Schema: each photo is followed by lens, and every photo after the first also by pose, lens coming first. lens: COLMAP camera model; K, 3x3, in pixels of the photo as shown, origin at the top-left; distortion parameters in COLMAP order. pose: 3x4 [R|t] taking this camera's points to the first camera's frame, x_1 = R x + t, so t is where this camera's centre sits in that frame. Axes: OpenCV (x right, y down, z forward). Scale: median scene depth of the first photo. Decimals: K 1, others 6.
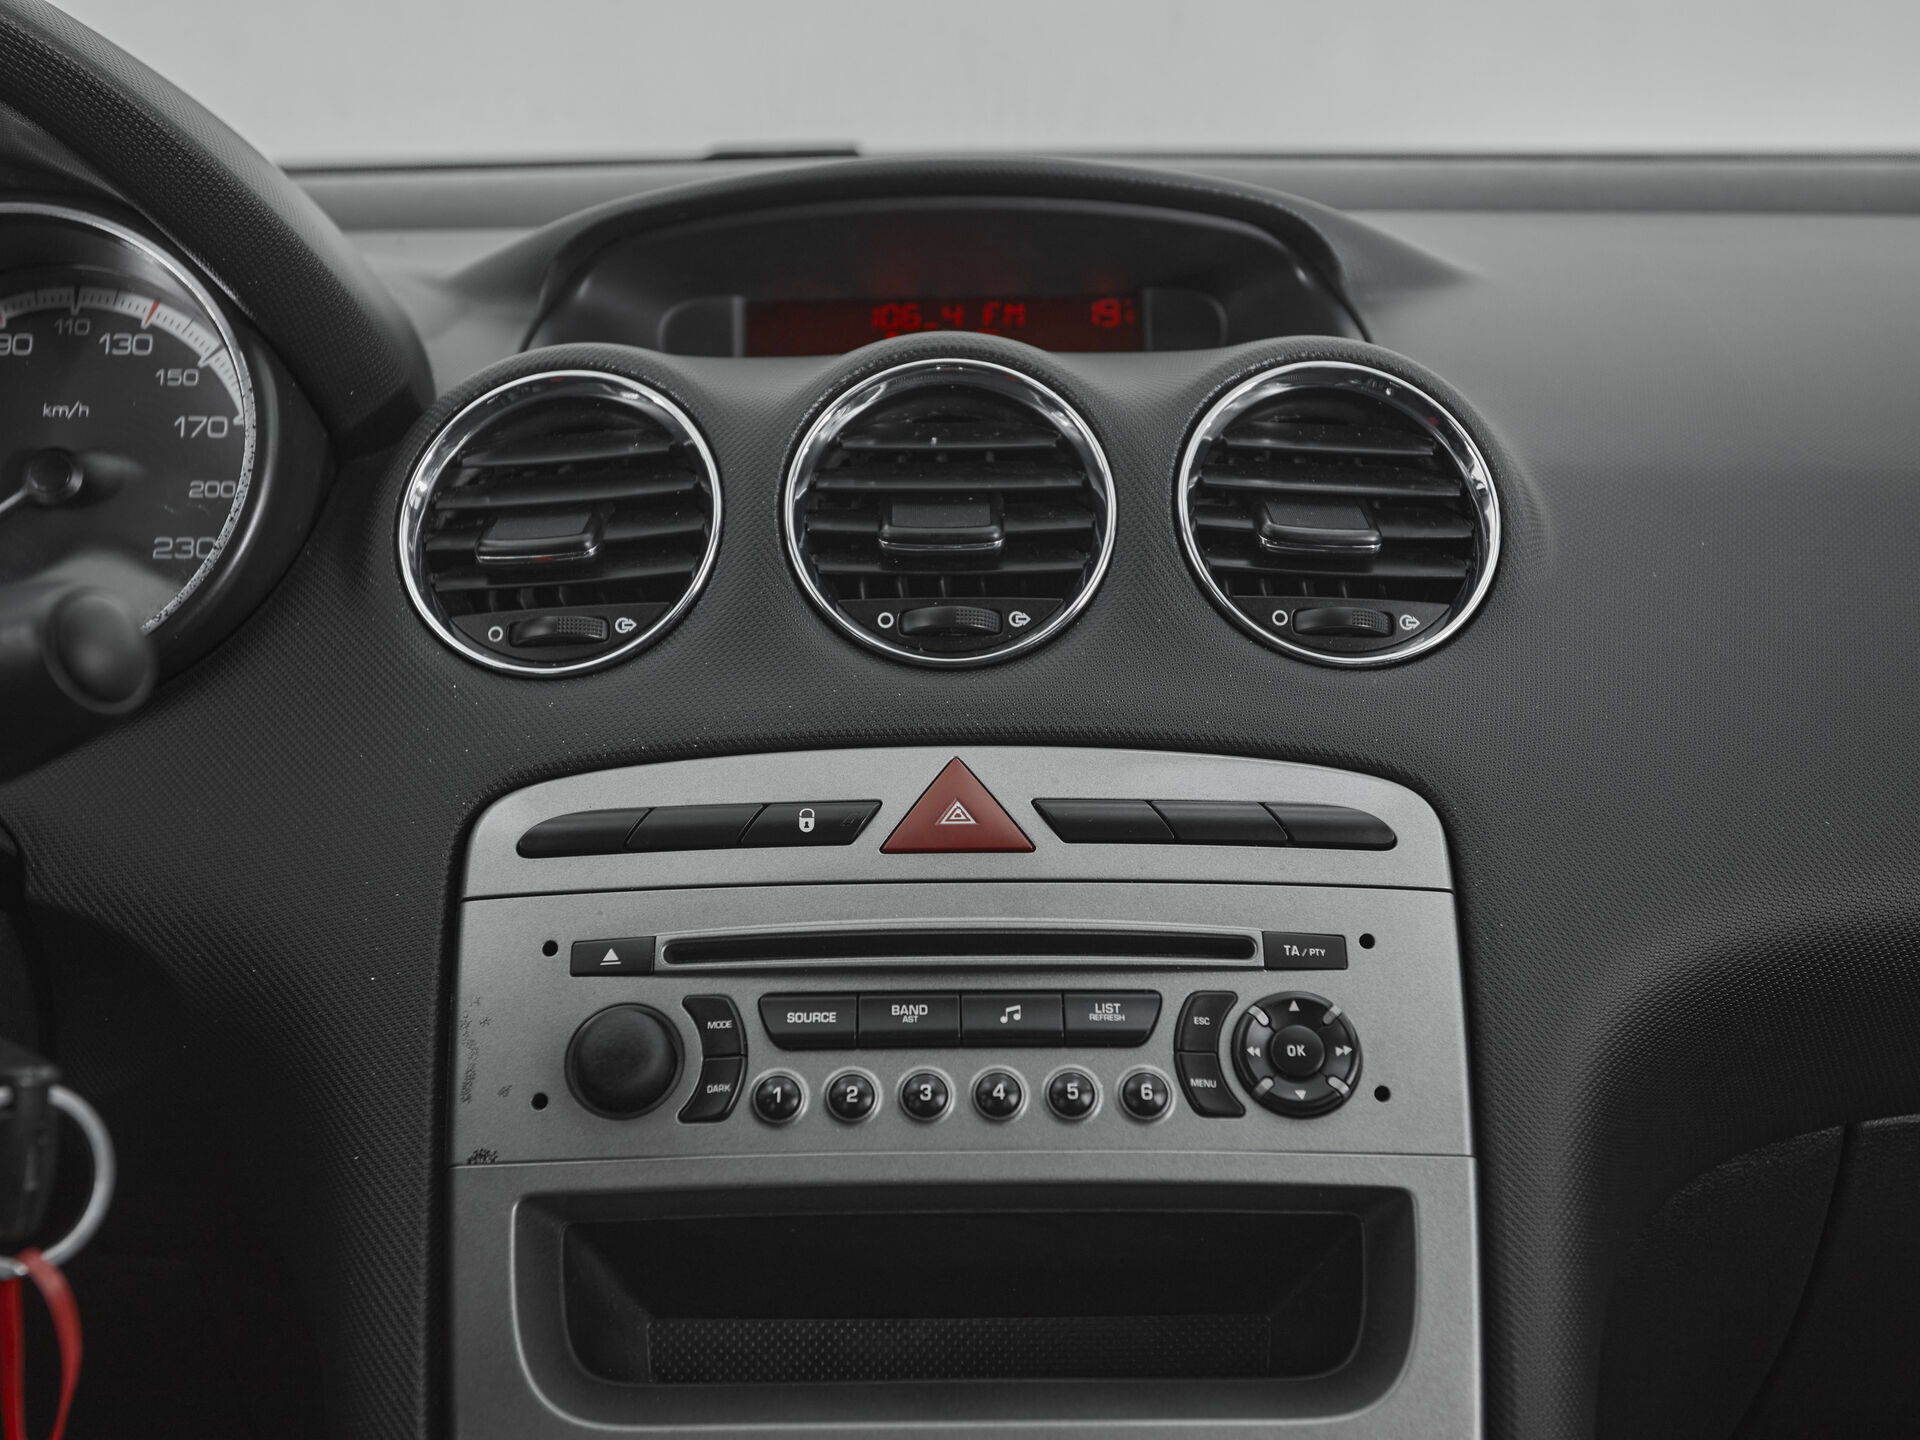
lens RADIAL K [[2353.2, 0, 960.0], [0, 2353.2, 720.0], [0, 0, 1]] dist [0.044691, 0.027318]
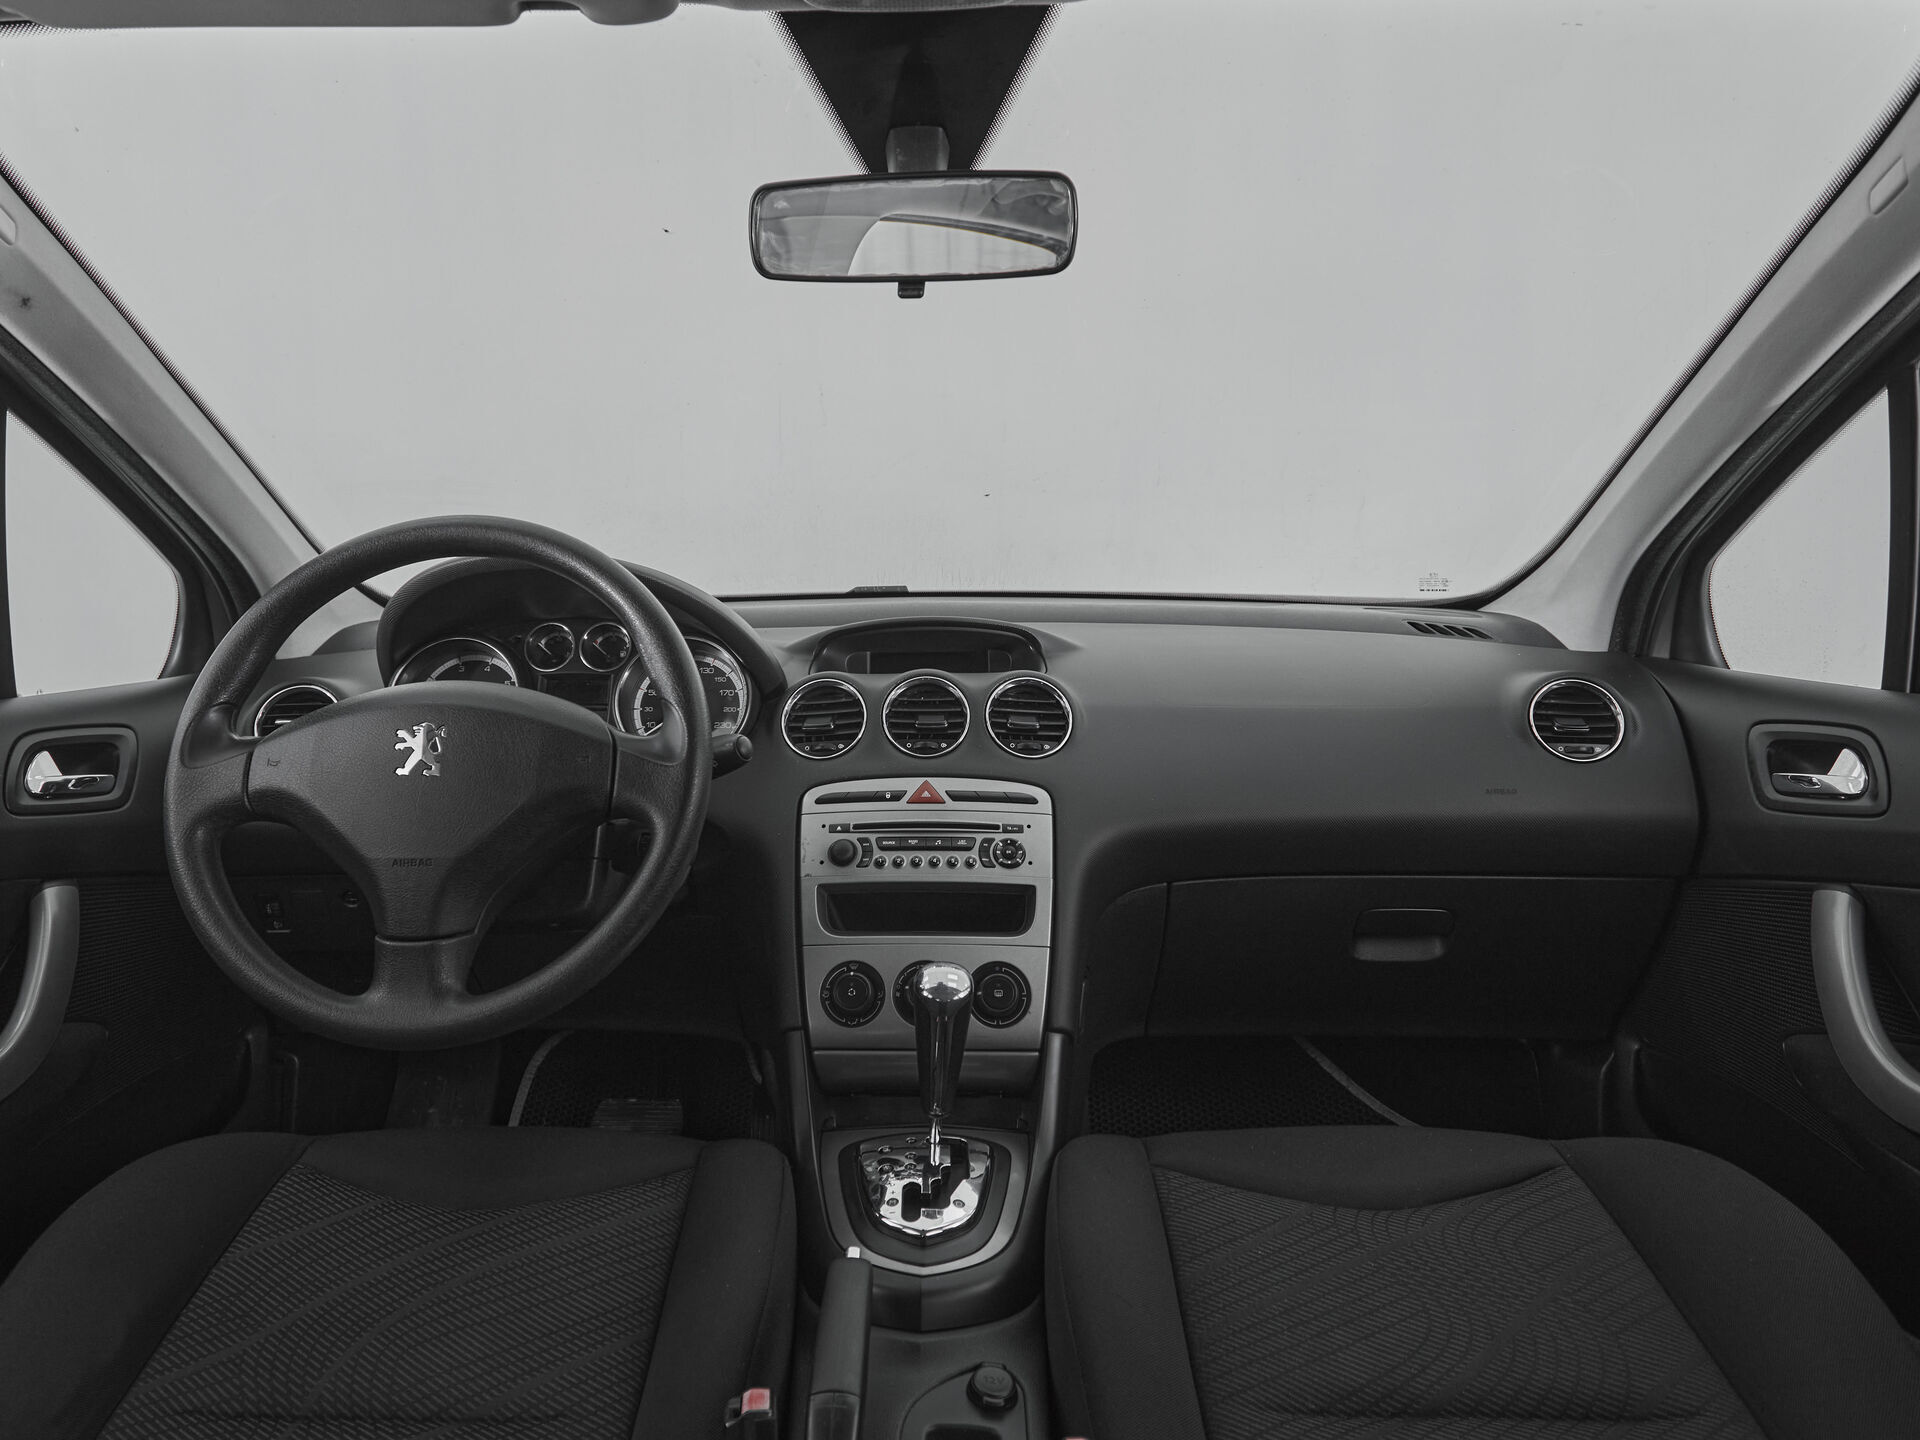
lens RADIAL K [[1314.4, 0, 935.0], [0, 1314.4, 719.2], [0, 0, 1]] dist [-0.003701, -0.000539]
pose [[0.999669, 0.006583, -0.024874, 0.068236], [-0.008372, 0.997329, -0.072552, 0.075208], [0.024330, 0.072736, 0.997054, -1.216116]]
